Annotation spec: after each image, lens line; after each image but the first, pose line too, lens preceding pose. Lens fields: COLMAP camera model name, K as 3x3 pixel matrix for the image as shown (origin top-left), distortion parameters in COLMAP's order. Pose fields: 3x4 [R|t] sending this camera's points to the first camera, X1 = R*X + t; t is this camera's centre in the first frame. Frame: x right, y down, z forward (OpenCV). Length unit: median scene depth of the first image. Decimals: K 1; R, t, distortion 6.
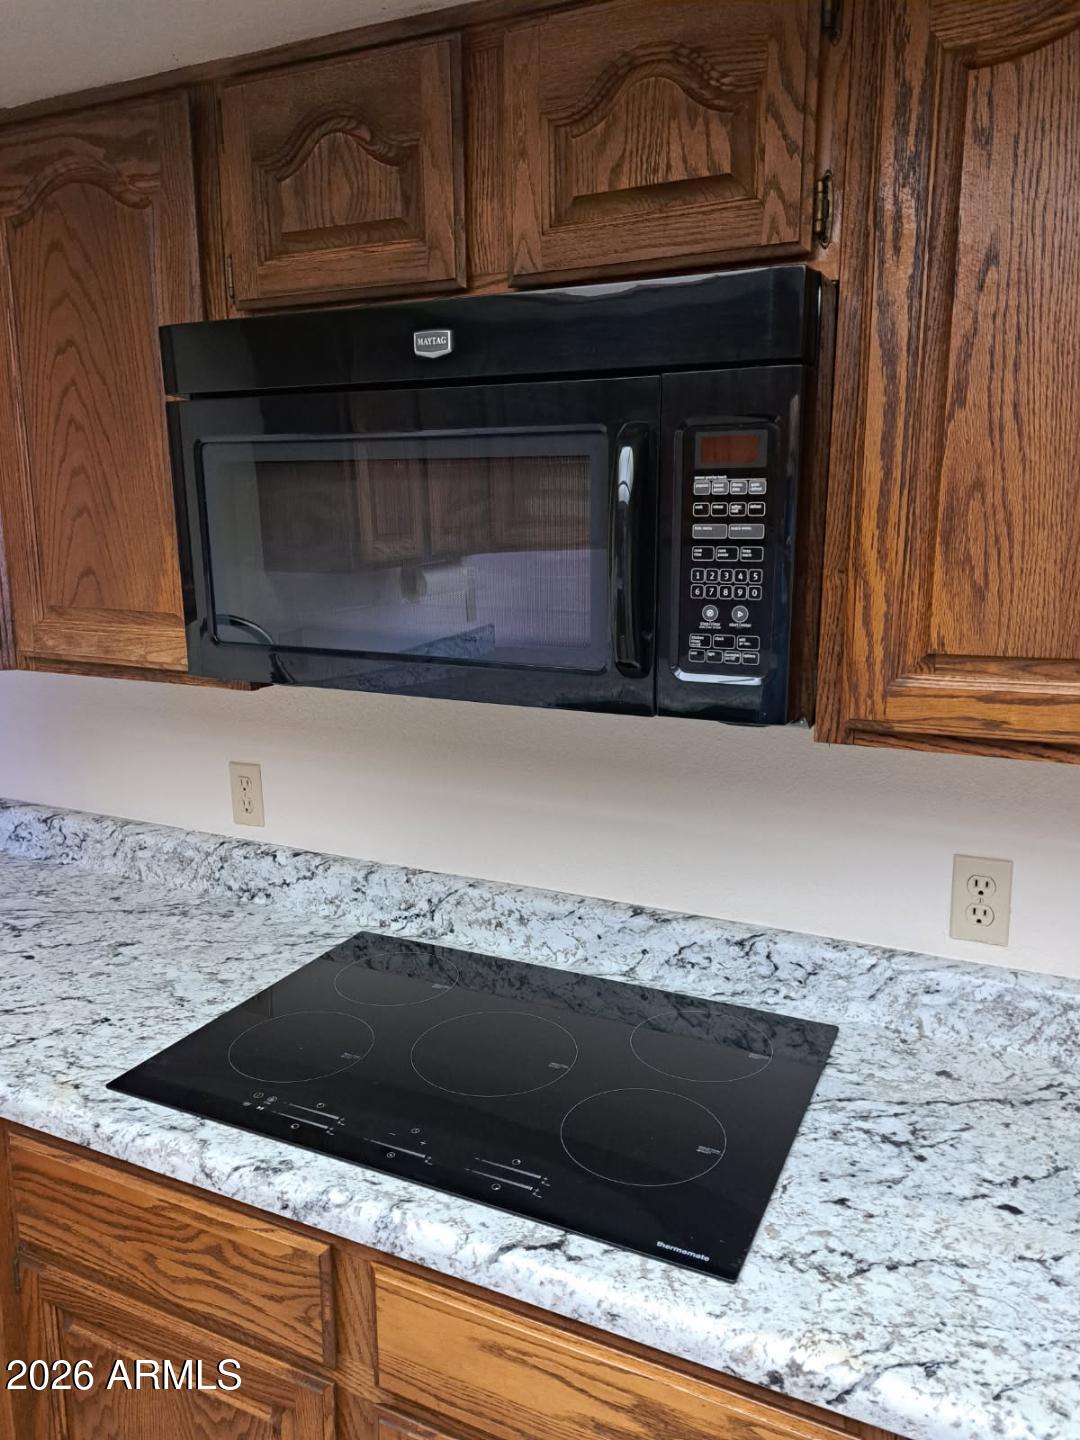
lens RADIAL K [[1035.1, 0, 554.9], [0, 1035.1, 718.9], [0, 0, 1]] dist [0.082405, -0.075265]
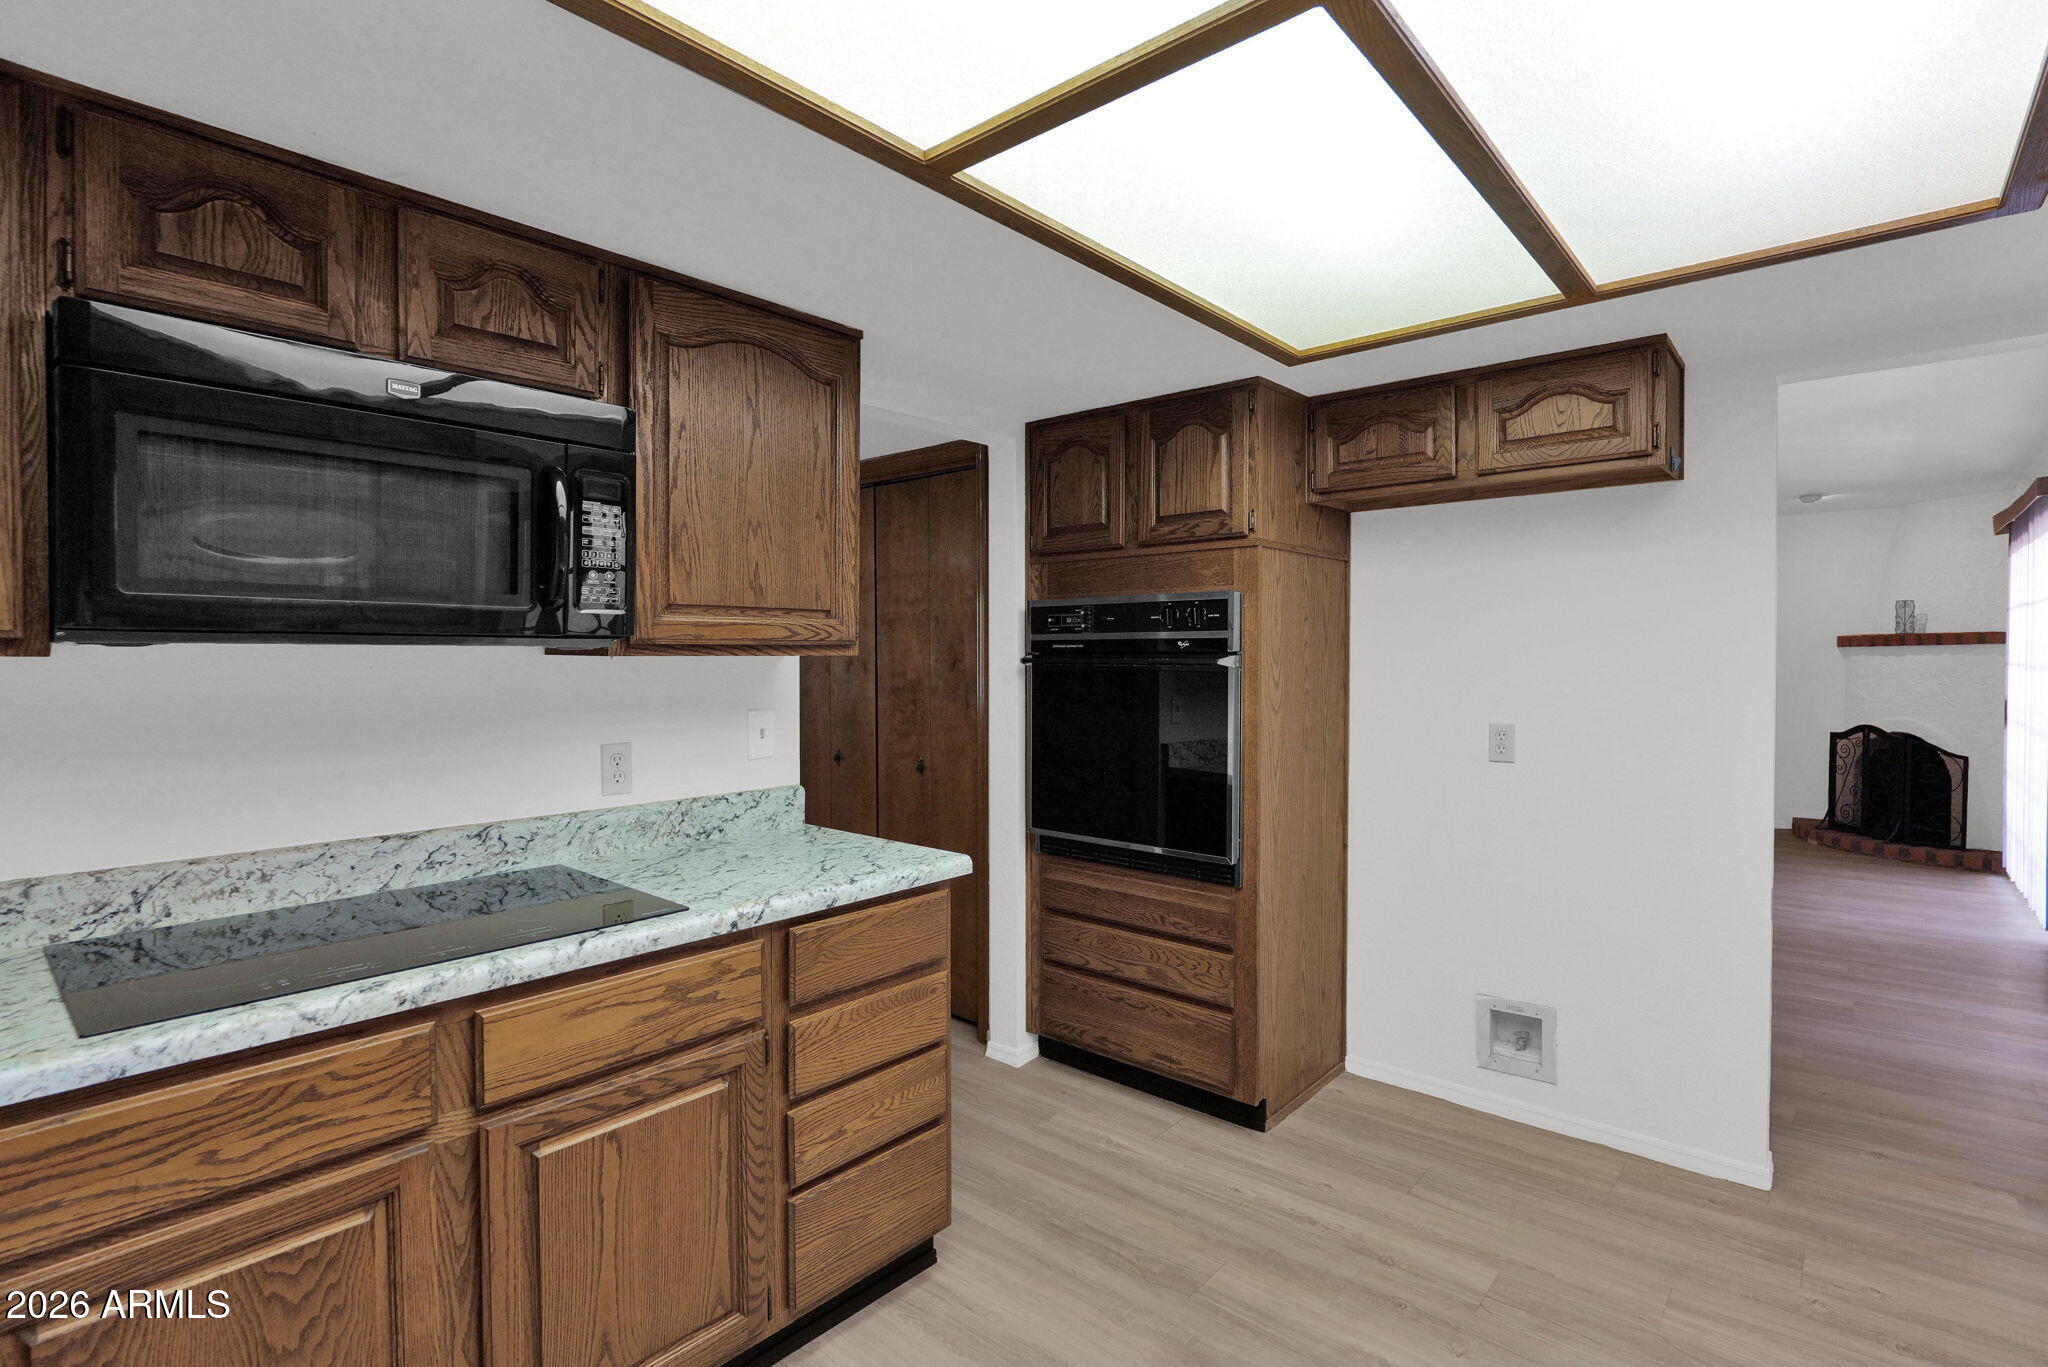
lens RADIAL K [[975.8, 0, 1026.6], [0, 975.8, 672.8], [0, 0, 1]] dist [-0.015589, 0.001251]
pose [[0.270830, -0.017110, 0.962475, -1.129025], [0.182865, 0.982550, -0.033989, 0.229805], [-0.945099, 0.185208, 0.269233, -0.124220]]
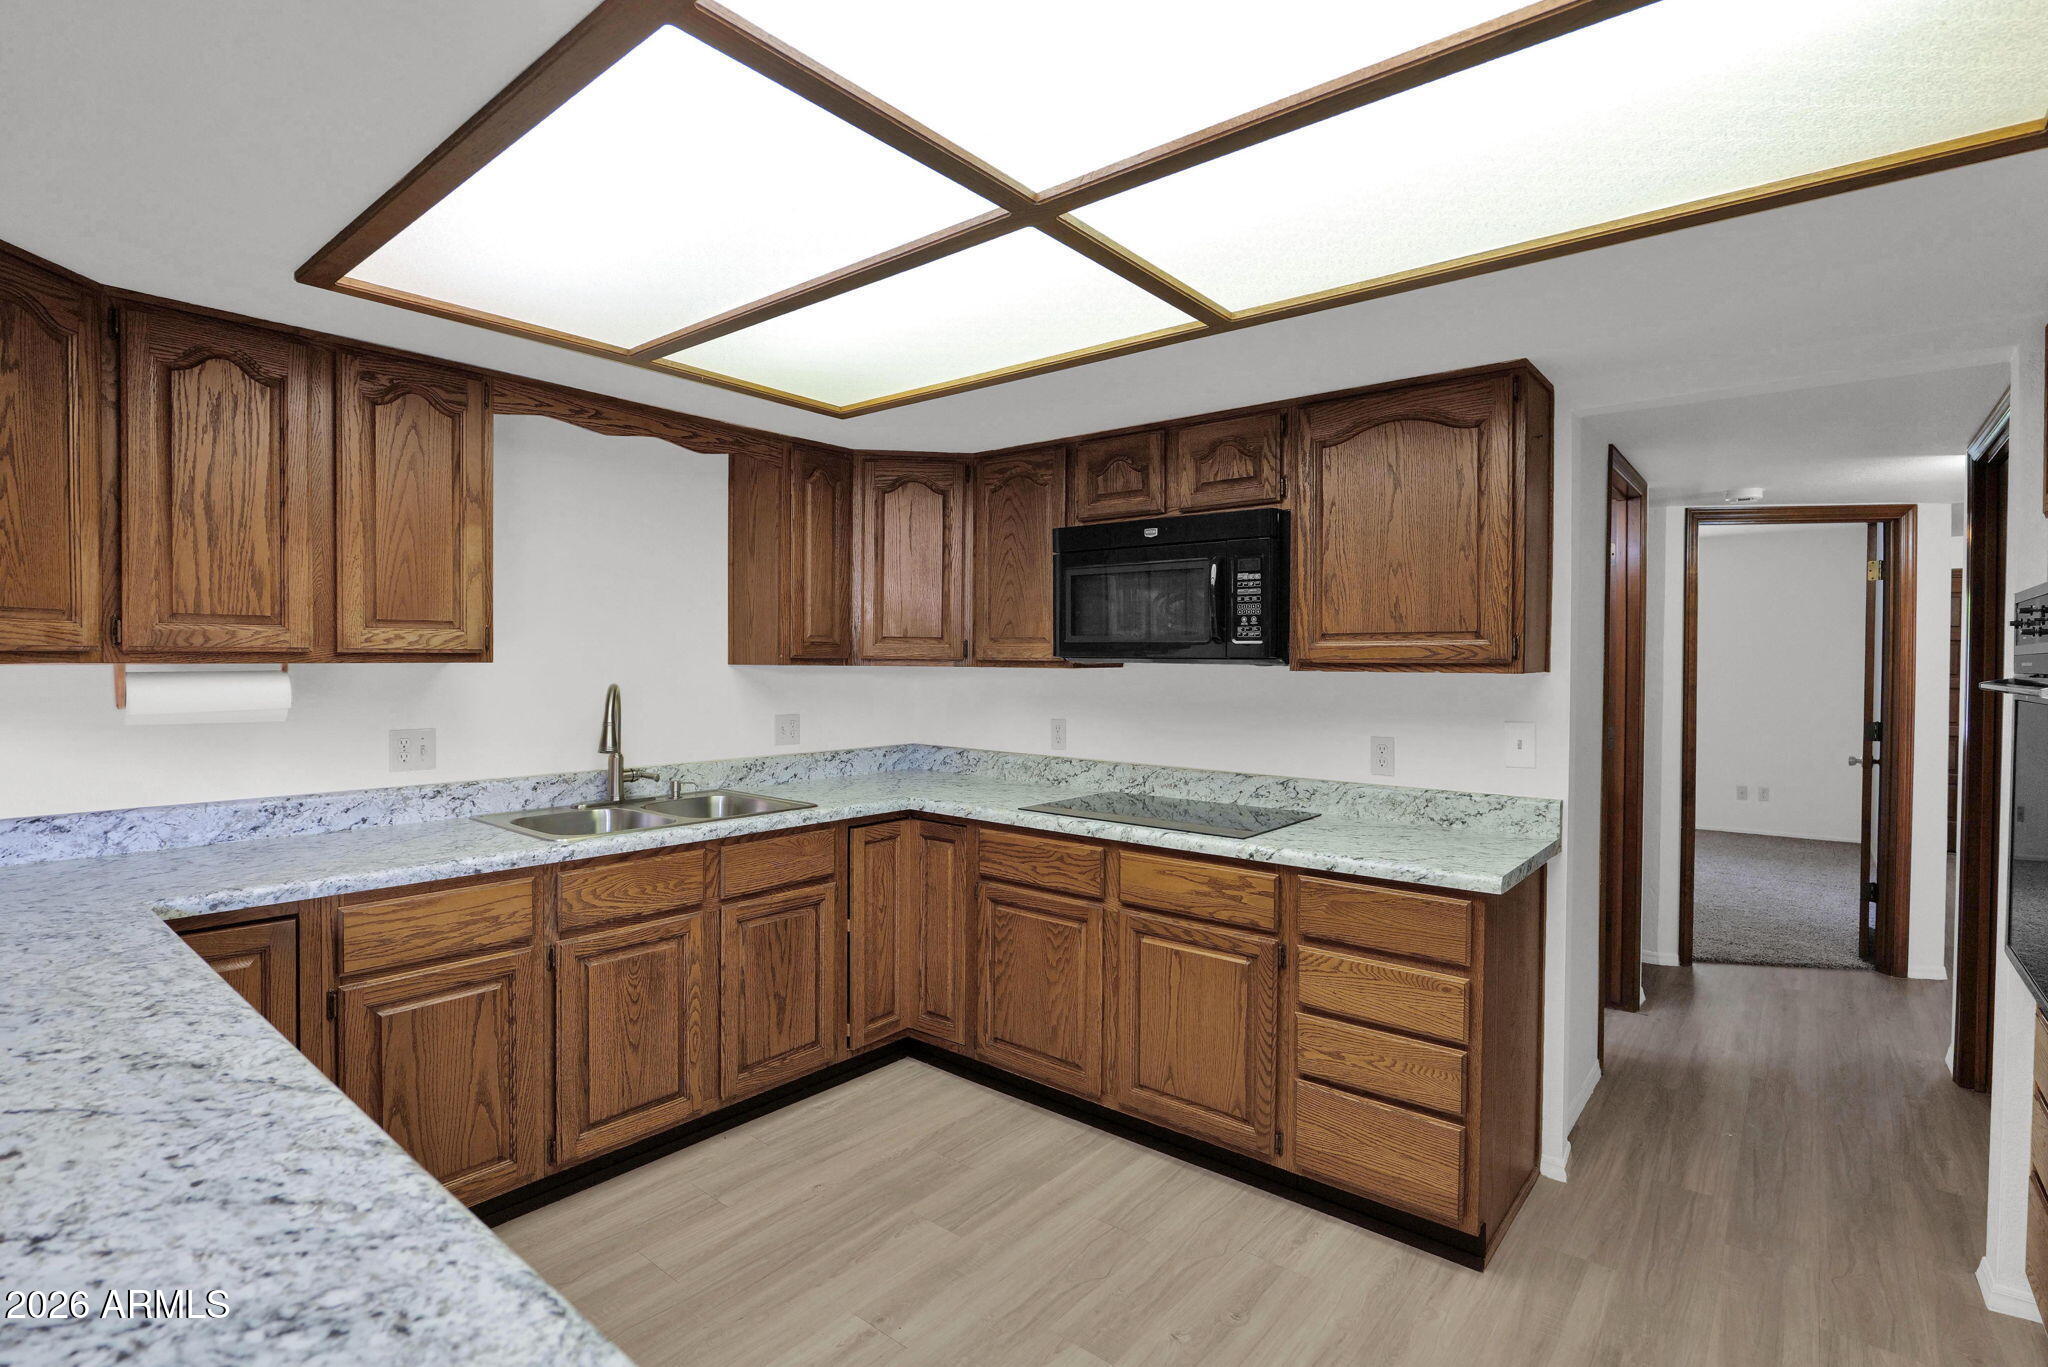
lens RADIAL K [[975.8, 0, 1026.6], [0, 975.8, 672.8], [0, 0, 1]] dist [-0.015589, 0.001251]
pose [[0.969091, 0.009001, -0.246538, 0.204530], [-0.052496, 0.983971, -0.170427, 0.468571], [0.241052, 0.178102, 0.954030, -1.485796]]
